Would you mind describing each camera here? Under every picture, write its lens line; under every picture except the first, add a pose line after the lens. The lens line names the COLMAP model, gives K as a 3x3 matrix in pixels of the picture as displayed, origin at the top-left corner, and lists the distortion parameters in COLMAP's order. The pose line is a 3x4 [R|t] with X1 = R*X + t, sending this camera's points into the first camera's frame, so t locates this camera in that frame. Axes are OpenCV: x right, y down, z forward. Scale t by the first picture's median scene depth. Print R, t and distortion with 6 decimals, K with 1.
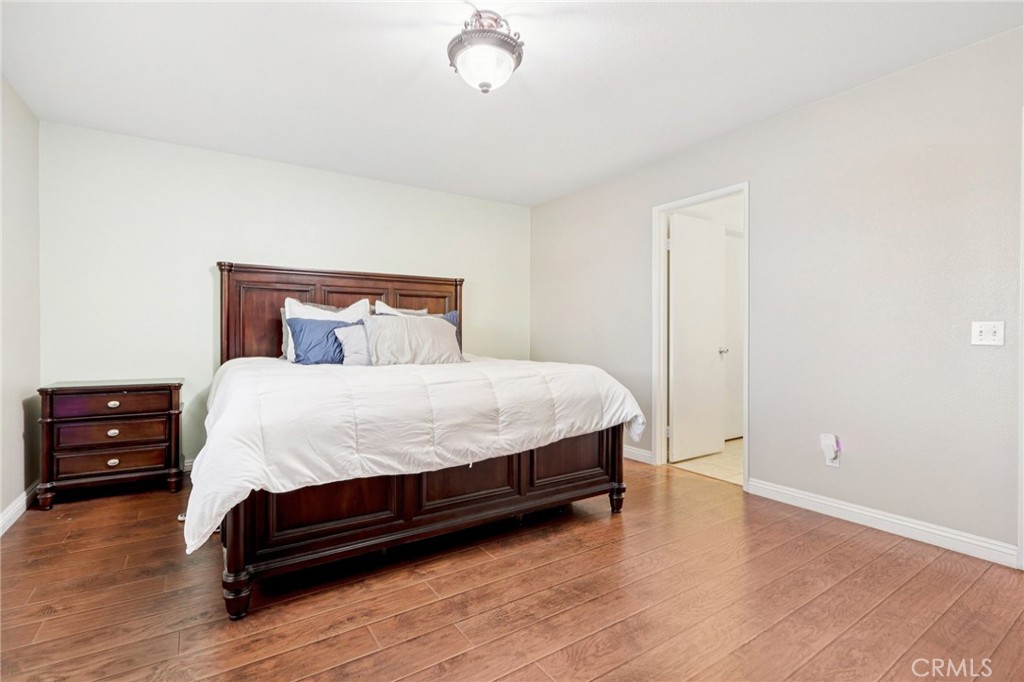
lens RADIAL K [[477.1, 0, 506.7], [0, 477.1, 337.8], [0, 0, 1]] dist [-0.004570, -0.000072]
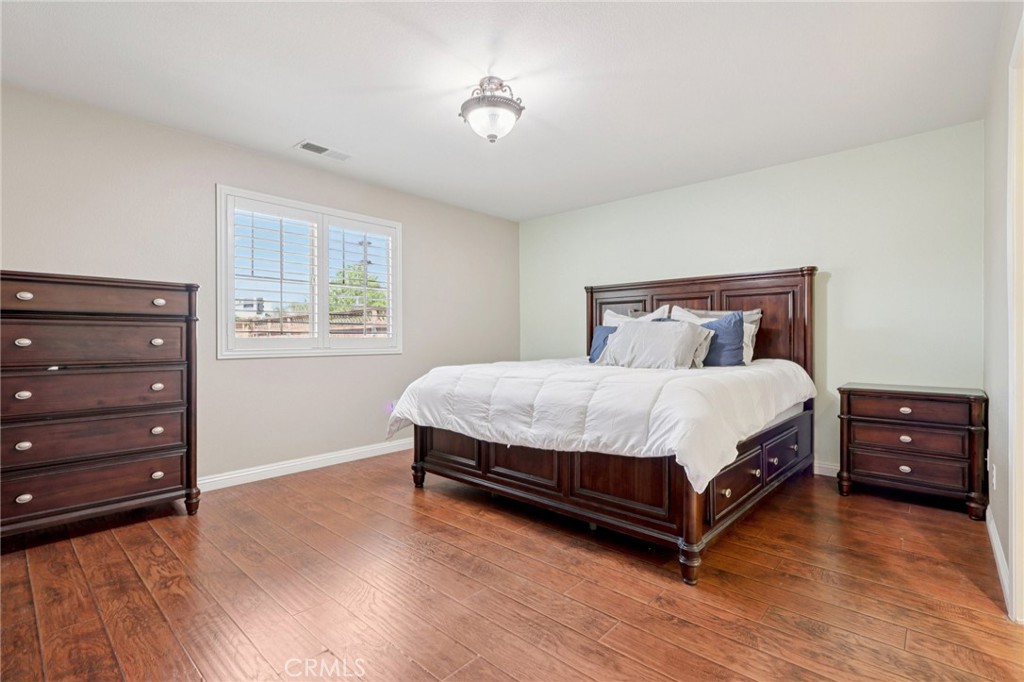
lens RADIAL K [[472.5, 0, 514.0], [0, 472.5, 343.4], [0, 0, 1]] dist [-0.016288, 0.000050]
pose [[0.249133, 0.006384, -0.968448, 1.010824], [-0.004814, 0.999974, 0.005353, -0.000225], [0.968457, 0.003328, 0.249157, 0.664458]]
